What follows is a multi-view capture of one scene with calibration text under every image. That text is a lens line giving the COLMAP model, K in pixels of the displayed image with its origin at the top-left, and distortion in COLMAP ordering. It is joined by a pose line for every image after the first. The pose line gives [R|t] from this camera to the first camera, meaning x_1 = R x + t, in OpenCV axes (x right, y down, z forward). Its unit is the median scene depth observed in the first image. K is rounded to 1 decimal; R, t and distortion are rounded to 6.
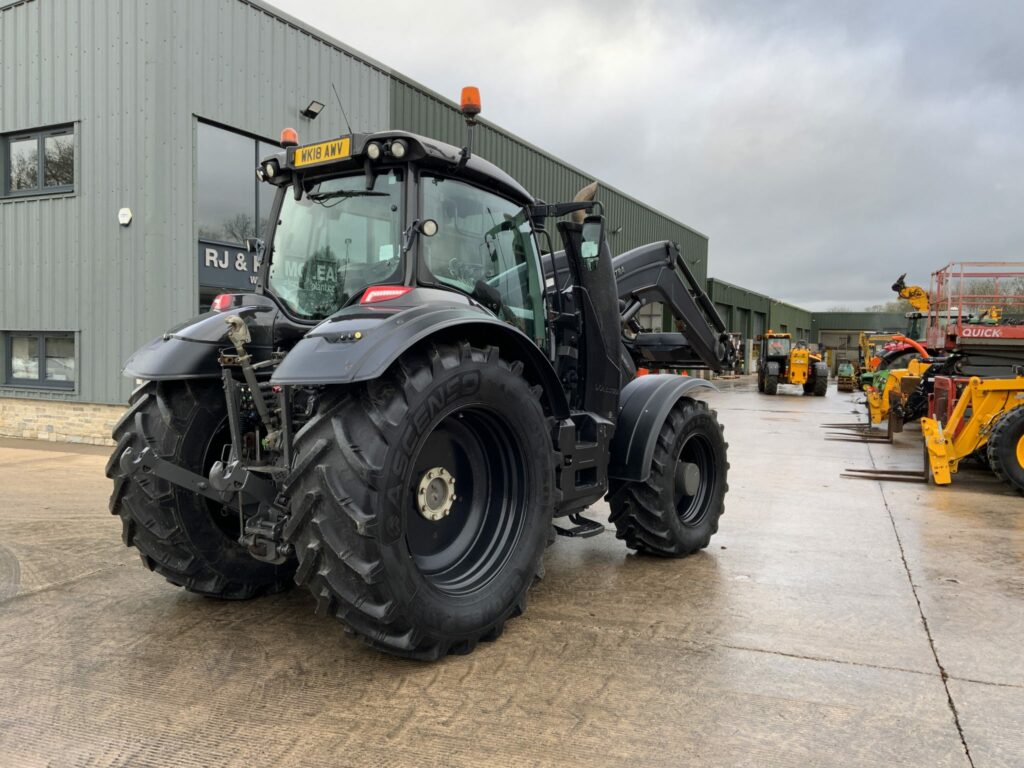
lens RADIAL K [[839.7, 0, 513.7], [0, 839.7, 385.5], [0, 0, 1]] dist [0.083737, -0.154763]
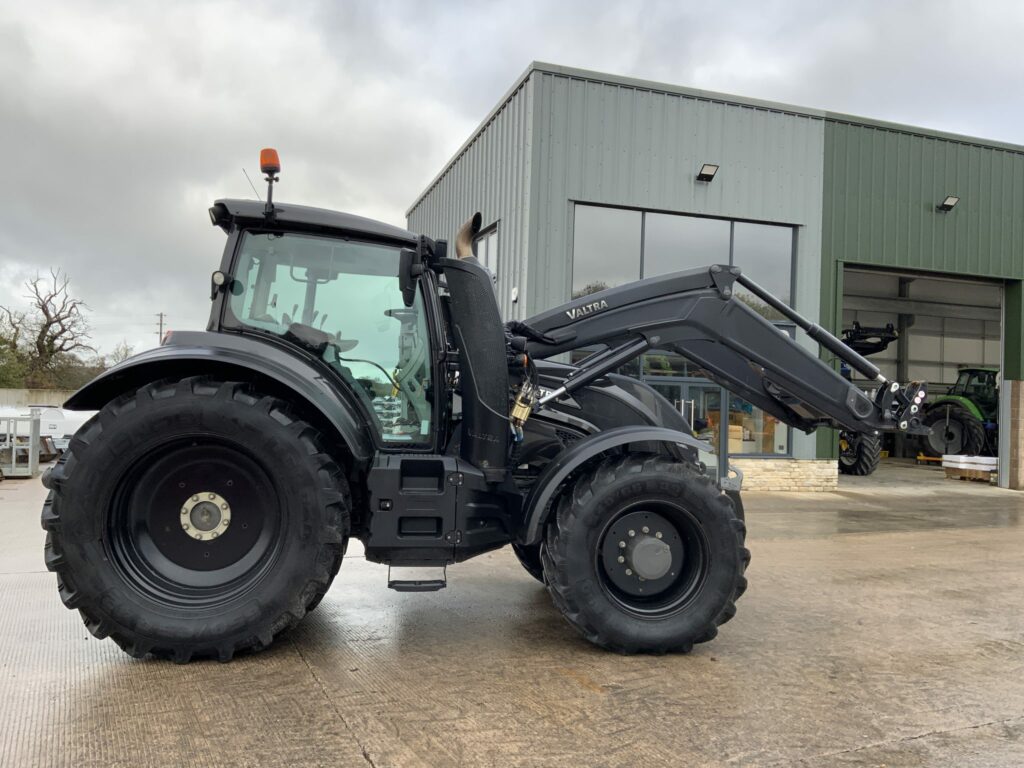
lens RADIAL K [[839.7, 0, 508.0], [0, 839.7, 382.5], [0, 0, 1]] dist [0.083737, -0.154763]
pose [[0.709954, -0.011341, -0.704157, 0.340208], [-0.051729, 0.996330, -0.068202, 0.003259], [0.702346, 0.084846, 0.706761, 0.167210]]
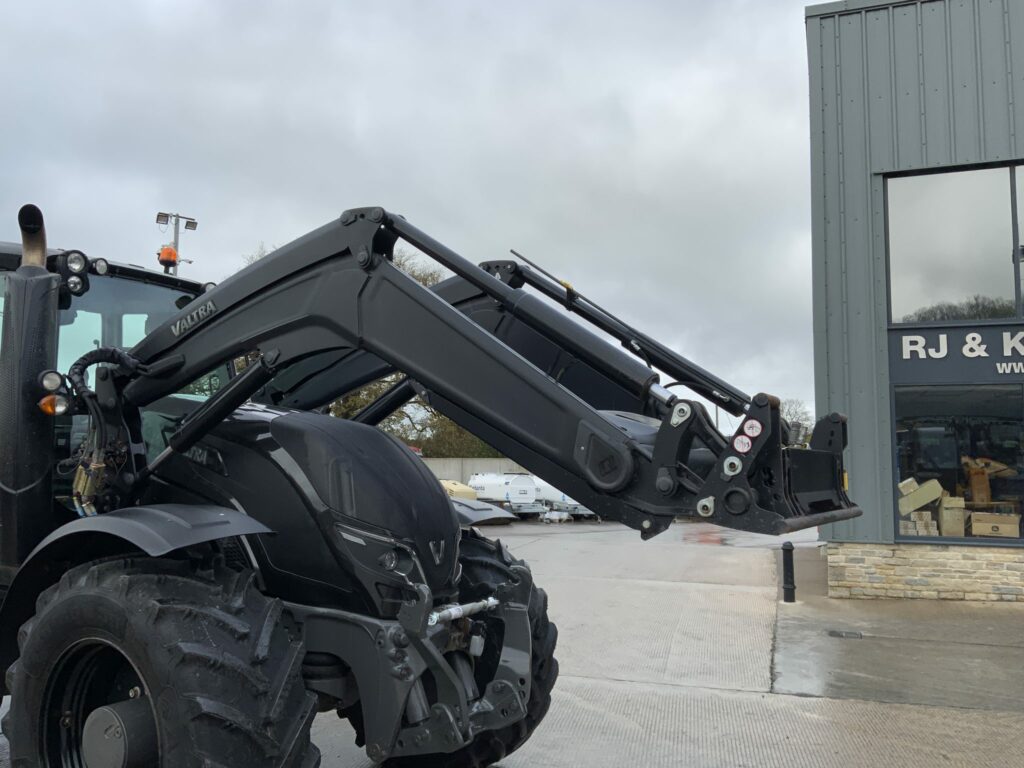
lens RADIAL K [[839.7, 0, 515.6], [0, 839.7, 382.4], [0, 0, 1]] dist [0.083737, -0.154763]
pose [[0.099290, -0.101454, -0.989873, 0.348214], [-0.052716, 0.992855, -0.107048, -0.021434], [0.993661, 0.062811, 0.093233, 0.586459]]
